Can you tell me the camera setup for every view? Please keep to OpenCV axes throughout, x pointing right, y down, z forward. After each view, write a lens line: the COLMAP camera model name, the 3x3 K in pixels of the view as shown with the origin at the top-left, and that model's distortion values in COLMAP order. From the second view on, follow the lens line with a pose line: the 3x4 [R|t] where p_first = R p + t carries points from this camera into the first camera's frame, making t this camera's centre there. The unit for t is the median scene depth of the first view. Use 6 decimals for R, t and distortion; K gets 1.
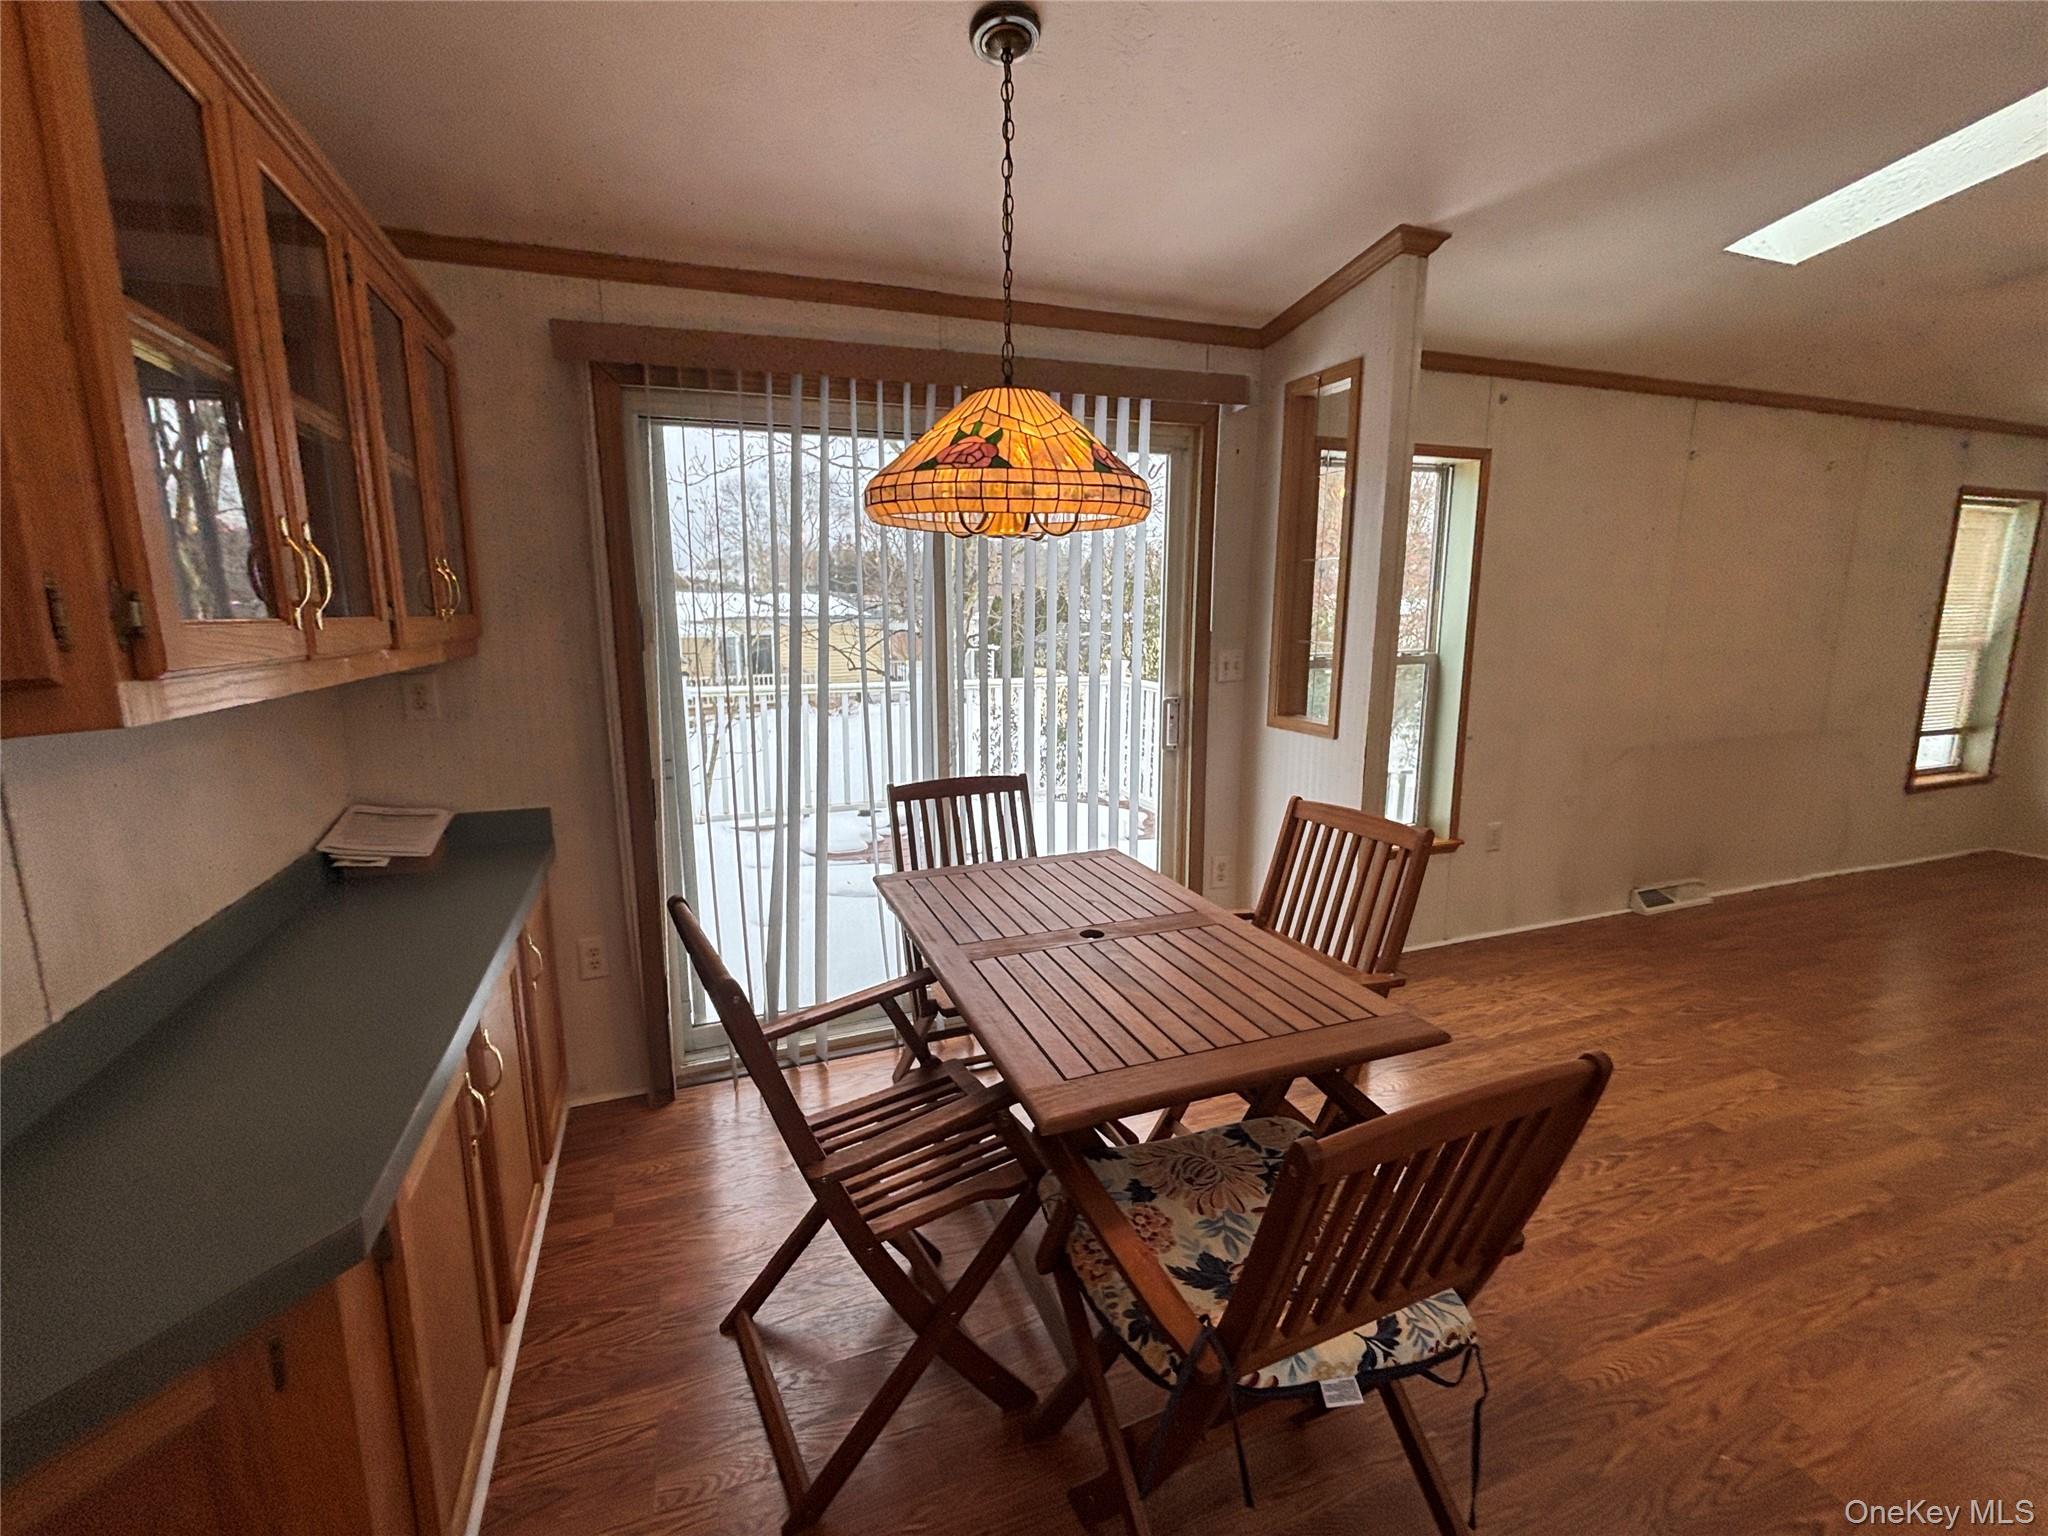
lens RADIAL K [[890.7, 0, 1024.0], [0, 890.7, 768.0], [0, 0, 1]] dist [-0.001136, 0.000182]
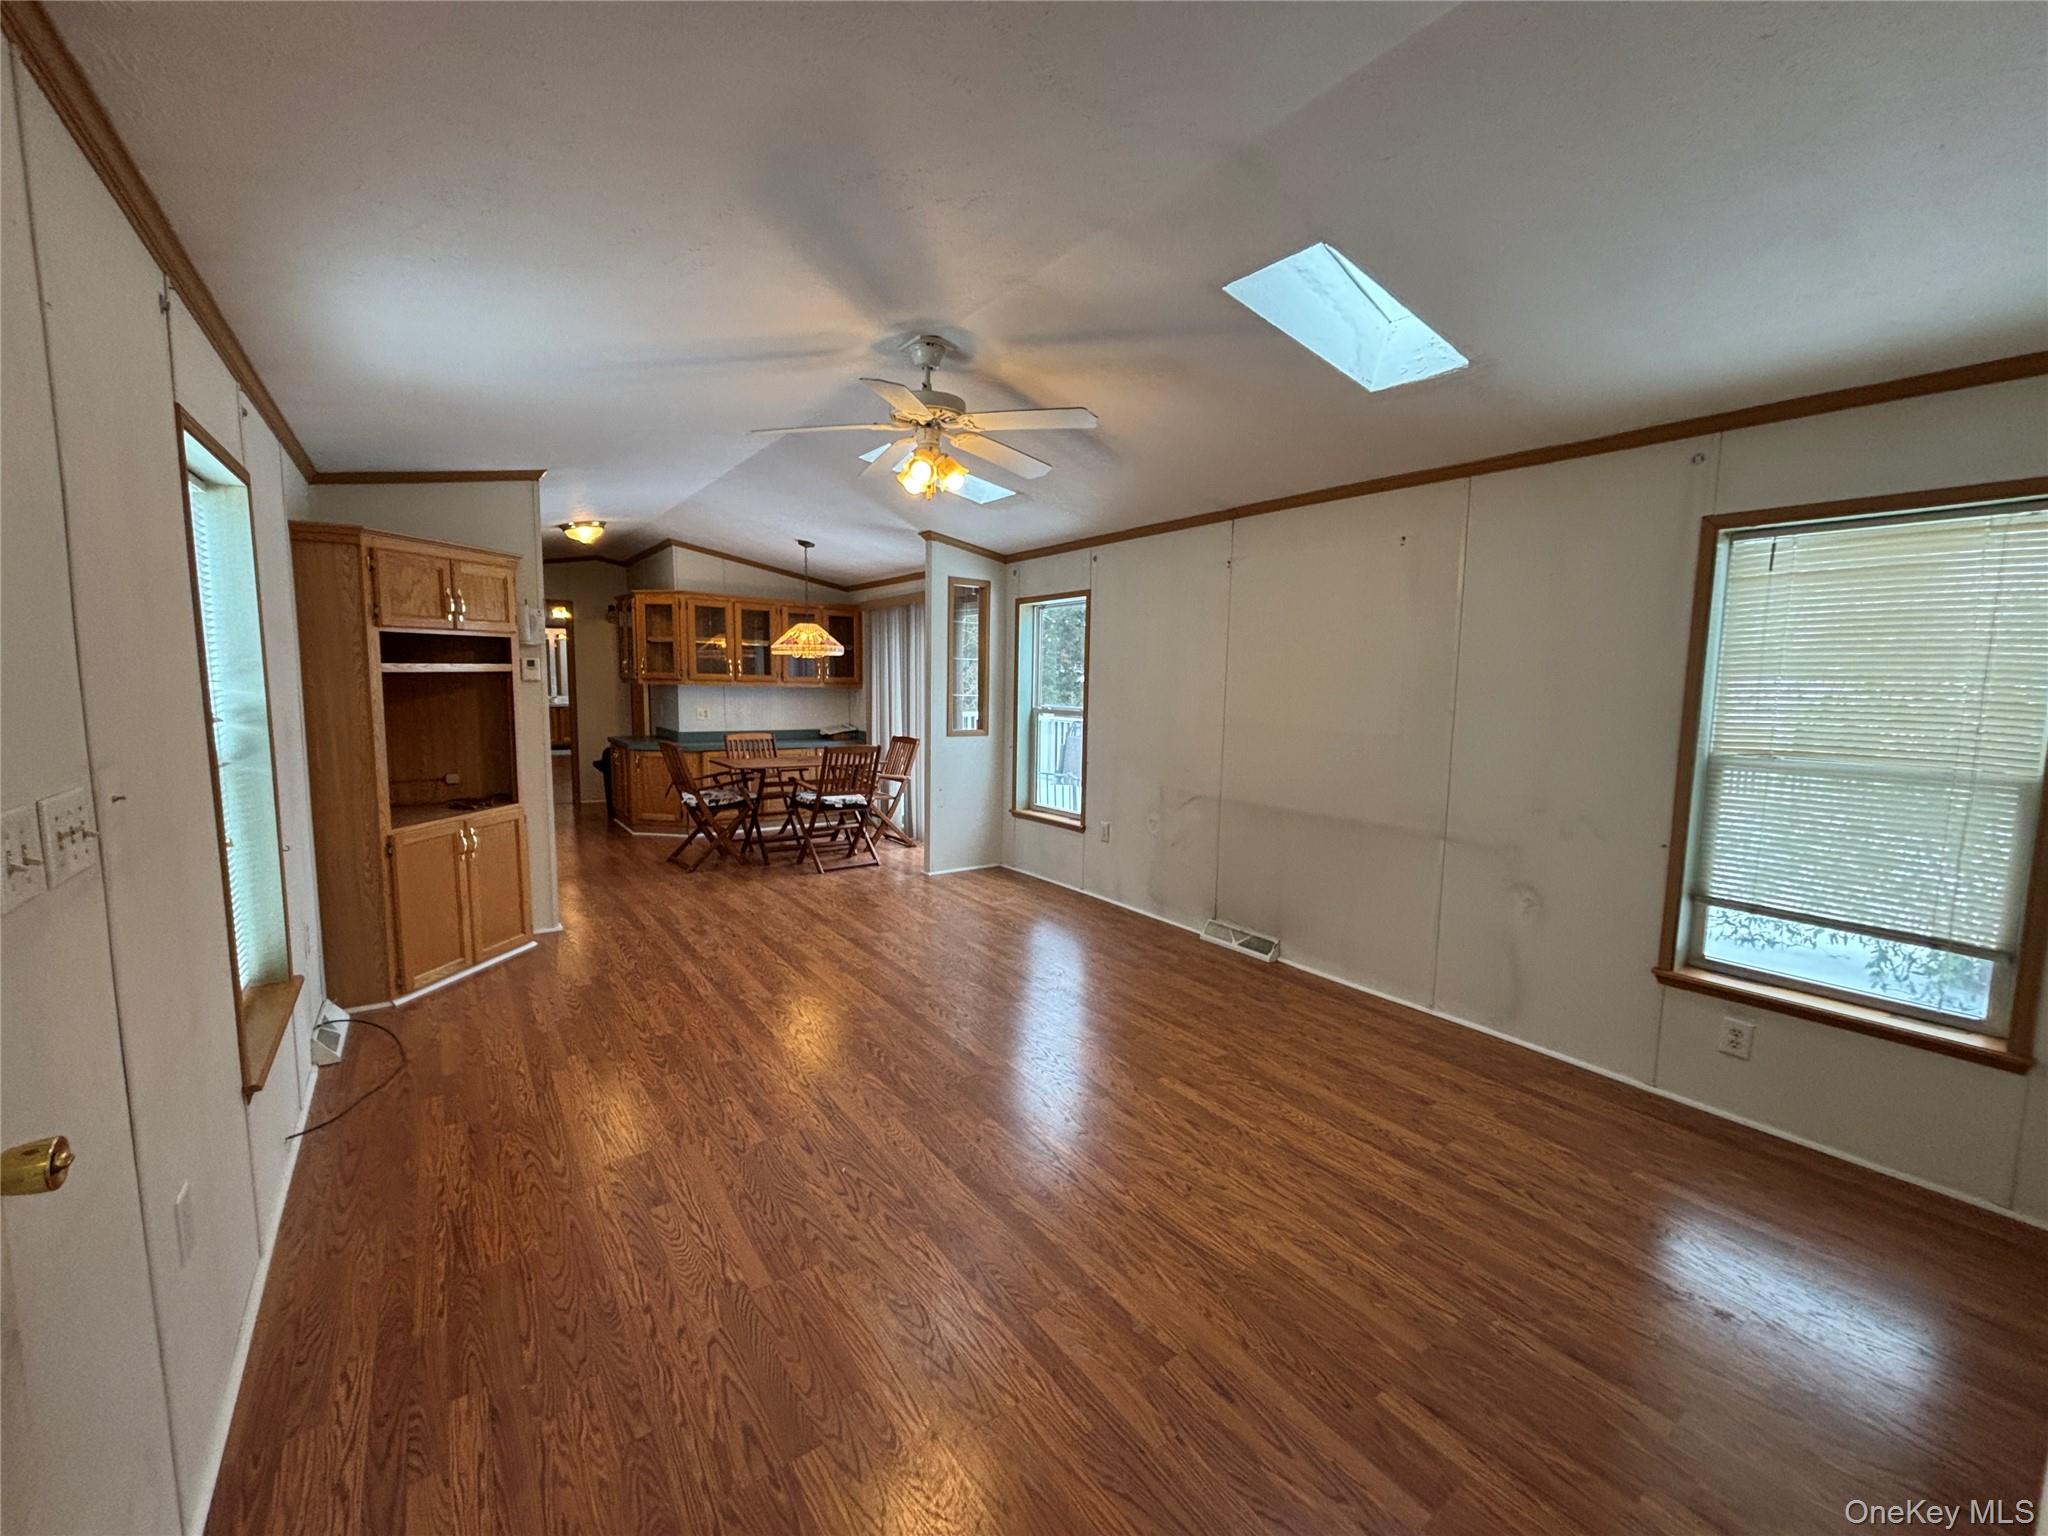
lens RADIAL K [[811.2, 0, 1024.0], [0, 811.2, 768.0], [0, 0, 1]] dist [0.001923, 0.000132]
pose [[0.268357, 0.114984, -0.956433, 2.004225], [-0.189051, 0.979830, 0.064753, -0.103507], [0.944587, 0.163438, 0.284682, 0.505753]]
